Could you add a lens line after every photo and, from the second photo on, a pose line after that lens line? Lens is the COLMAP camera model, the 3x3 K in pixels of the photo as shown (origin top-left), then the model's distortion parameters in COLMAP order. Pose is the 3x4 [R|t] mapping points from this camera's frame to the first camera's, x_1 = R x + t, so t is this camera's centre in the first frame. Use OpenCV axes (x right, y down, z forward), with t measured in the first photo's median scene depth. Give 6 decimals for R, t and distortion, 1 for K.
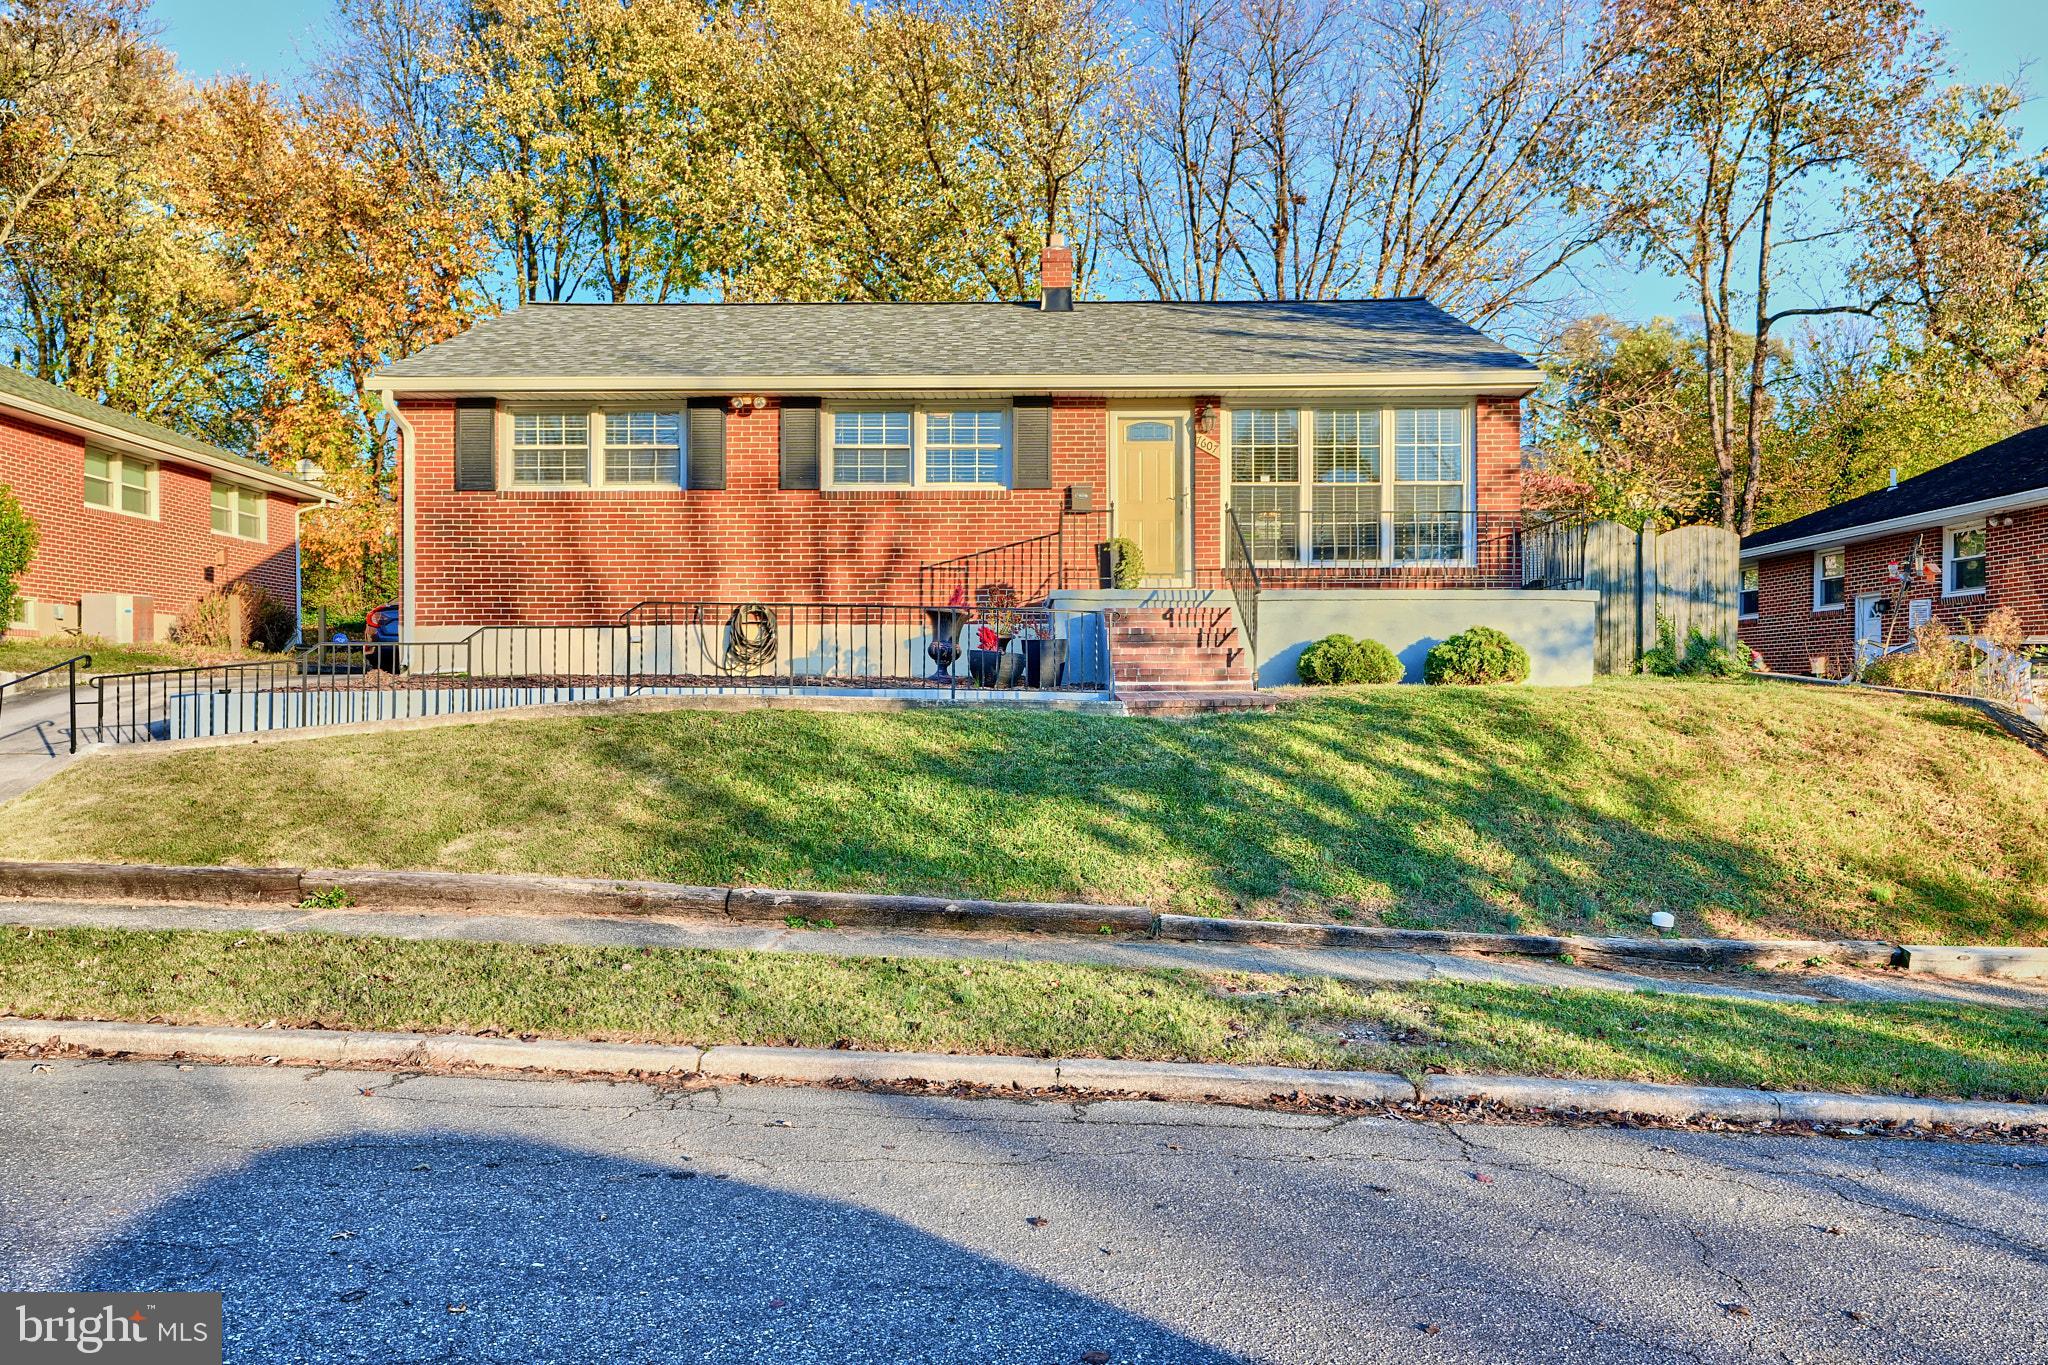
lens RADIAL K [[926.1, 0, 1024.0], [0, 926.1, 682.5], [0, 0, 1]] dist [-0.002469, -0.000298]
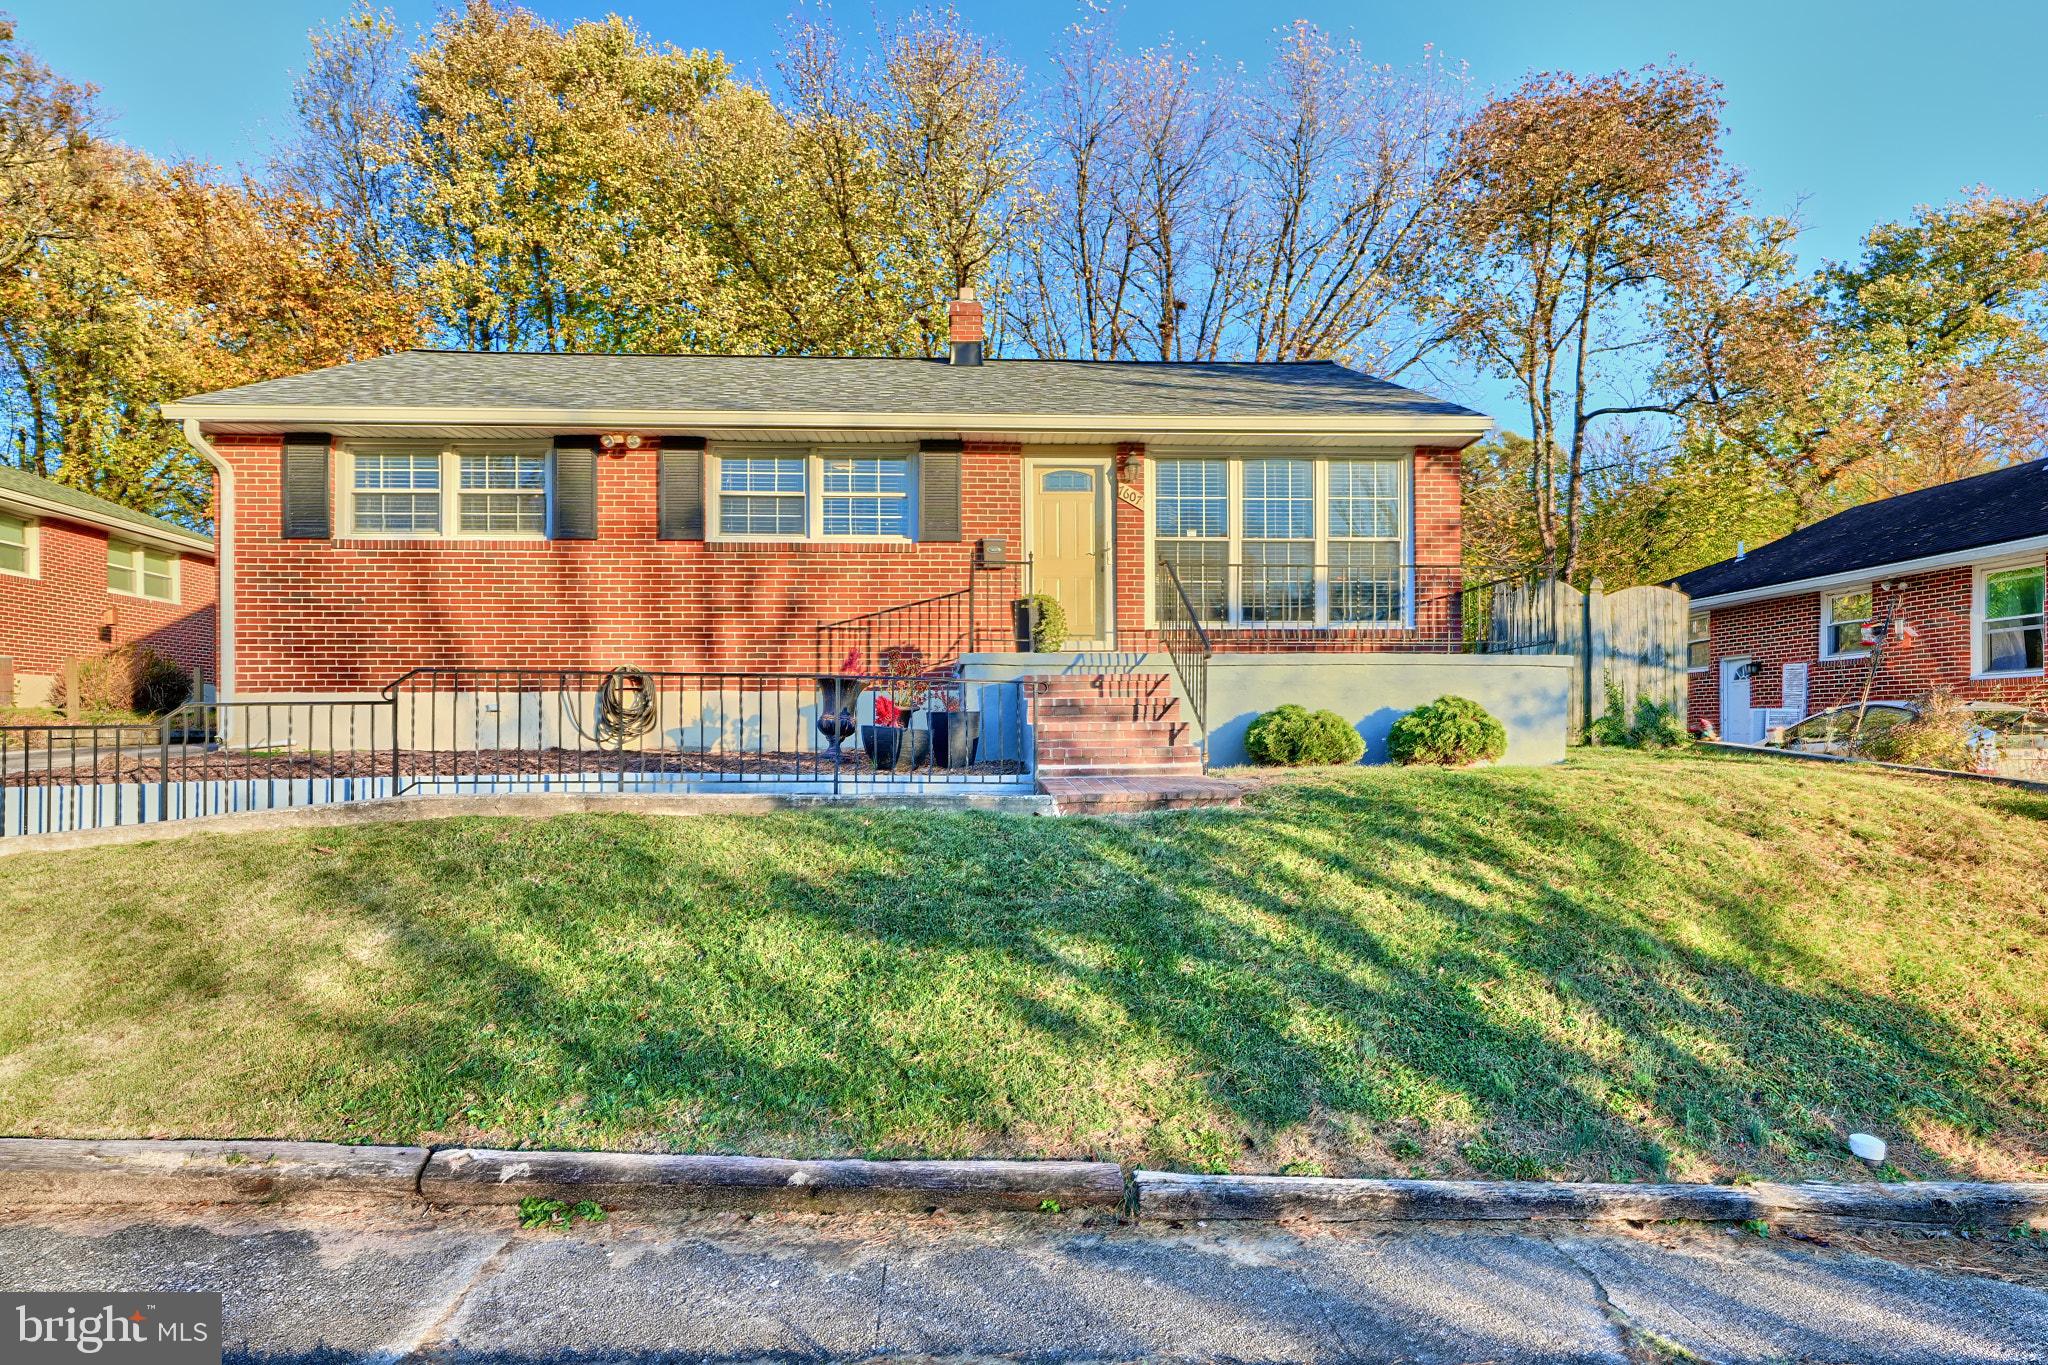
lens RADIAL K [[886.4, 0, 978.0], [0, 886.4, 753.5], [0, 0, 1]] dist [0.001264, 0.000031]
pose [[0.998879, -0.003656, 0.047189, 0.004232], [0.002992, 0.999896, 0.014119, -0.014162], [-0.047236, -0.013962, 0.998786, 0.135637]]
